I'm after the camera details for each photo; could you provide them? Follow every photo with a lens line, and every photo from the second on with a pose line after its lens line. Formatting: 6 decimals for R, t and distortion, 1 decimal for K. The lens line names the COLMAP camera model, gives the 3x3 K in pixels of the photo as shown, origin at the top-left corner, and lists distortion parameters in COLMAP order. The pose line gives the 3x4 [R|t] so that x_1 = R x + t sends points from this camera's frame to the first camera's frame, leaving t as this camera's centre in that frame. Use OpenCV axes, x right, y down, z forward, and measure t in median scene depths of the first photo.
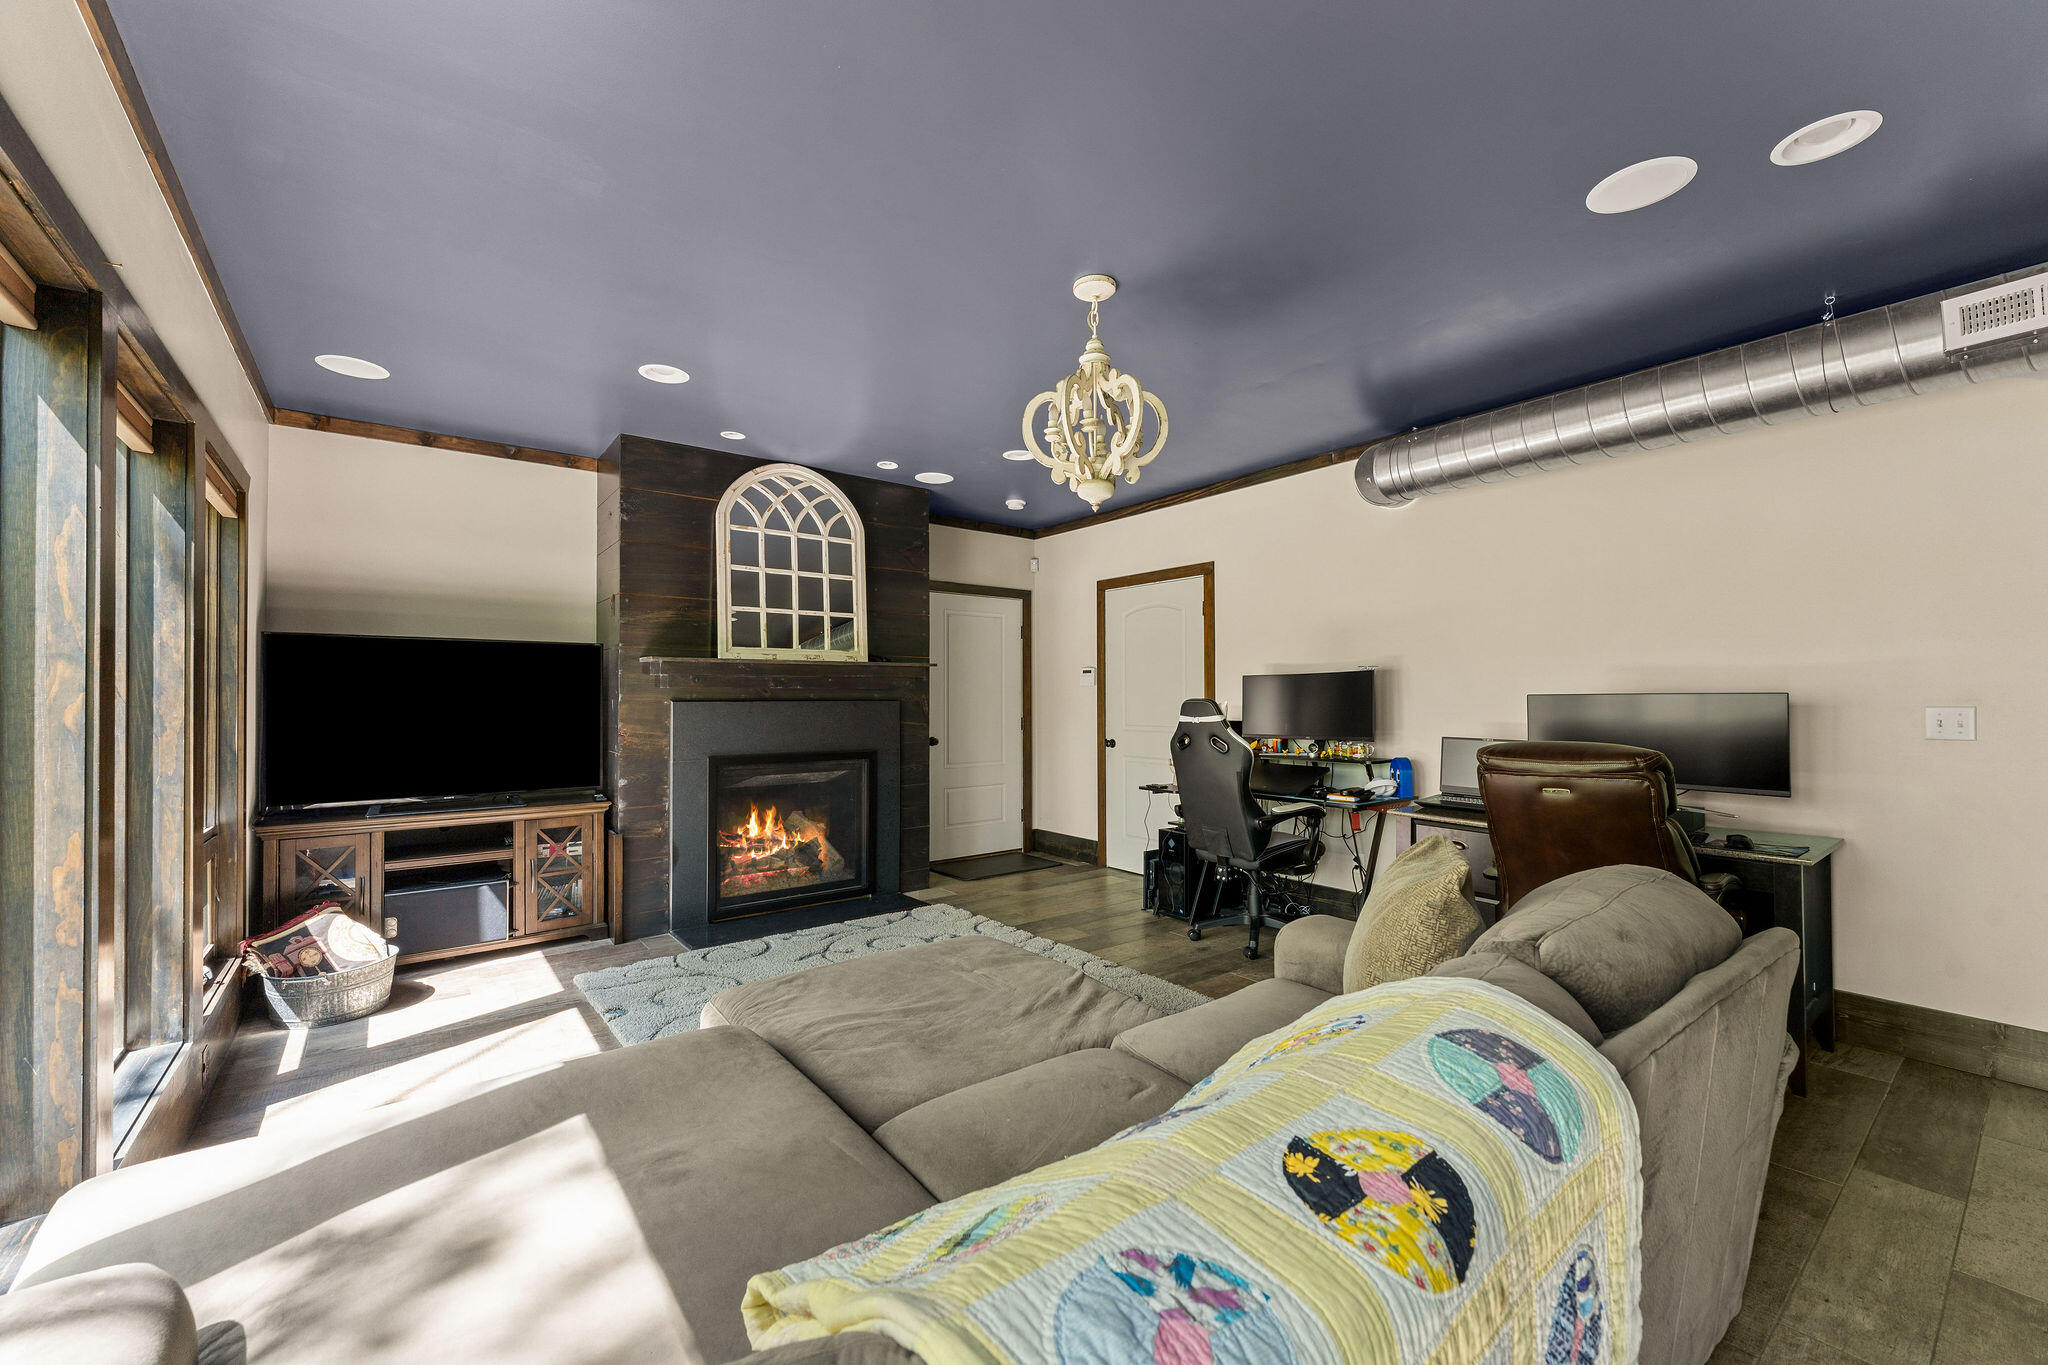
lens RADIAL K [[812.0, 0, 1017.3], [0, 812.0, 689.9], [0, 0, 1]] dist [-0.000238, -0.000568]
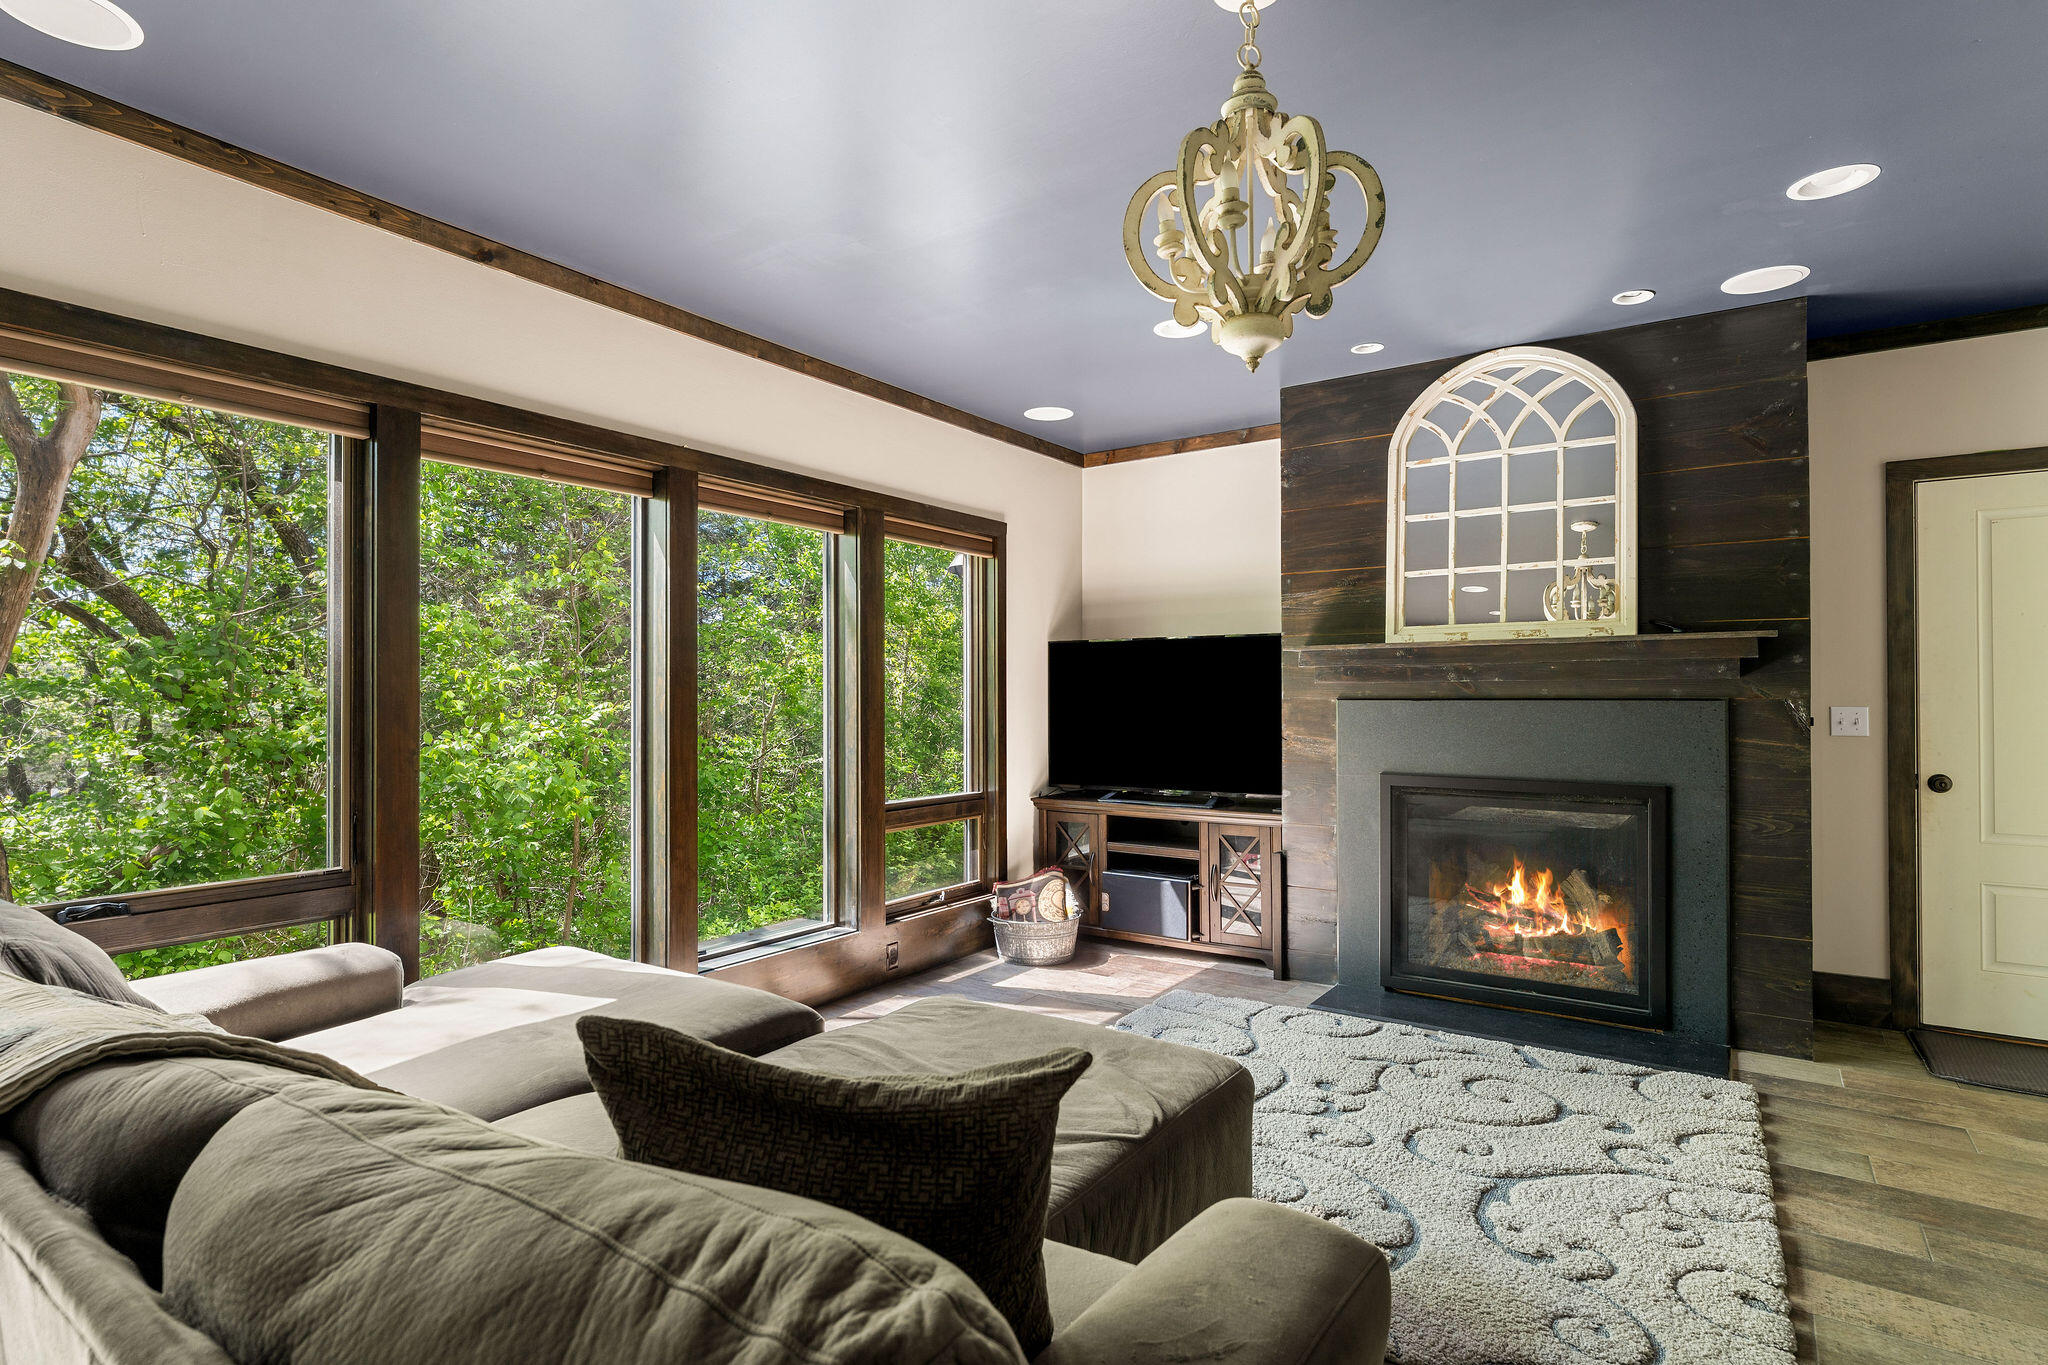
lens RADIAL K [[1038.2, 0, 1015.5], [0, 1038.2, 692.5], [0, 0, 1]] dist [-0.001099, 0.000057]
pose [[0.298833, -0.001184, -0.954305, 0.496047], [0.010370, 0.999944, 0.002006, 0.001600], [0.954249, -0.010496, 0.298828, 0.414856]]
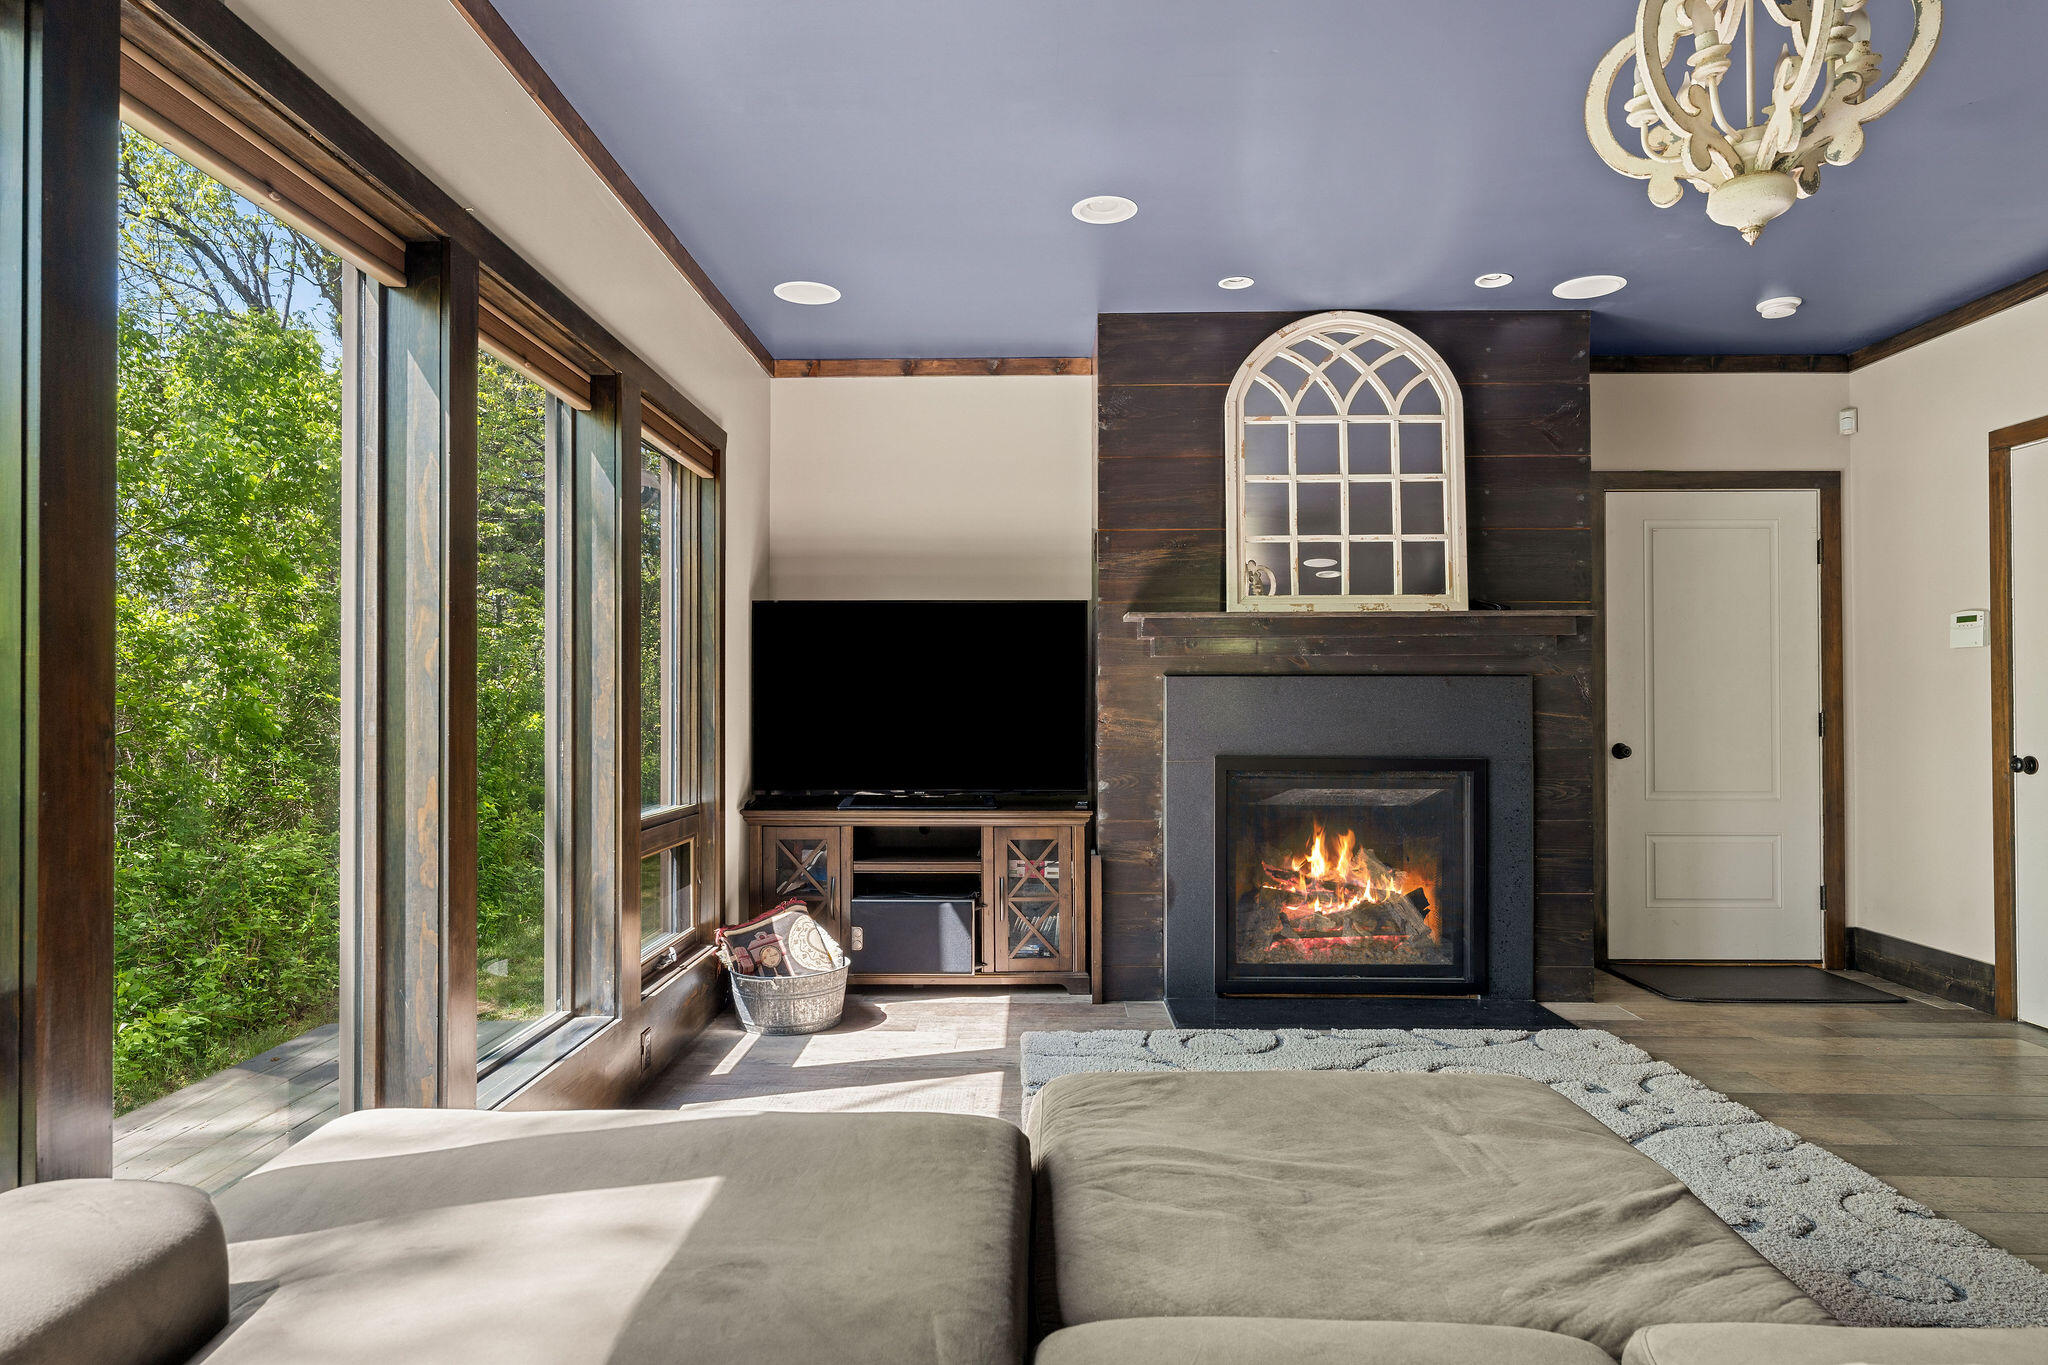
lens RADIAL K [[1178.2, 0, 1018.1], [0, 1178.2, 690.7], [0, 0, 1]] dist [0.002136, -0.001367]
pose [[0.780071, -0.004571, -0.625674, 0.128893], [0.005044, 0.999987, -0.001017, 0.029182], [0.625670, -0.002362, 0.780084, 0.121061]]
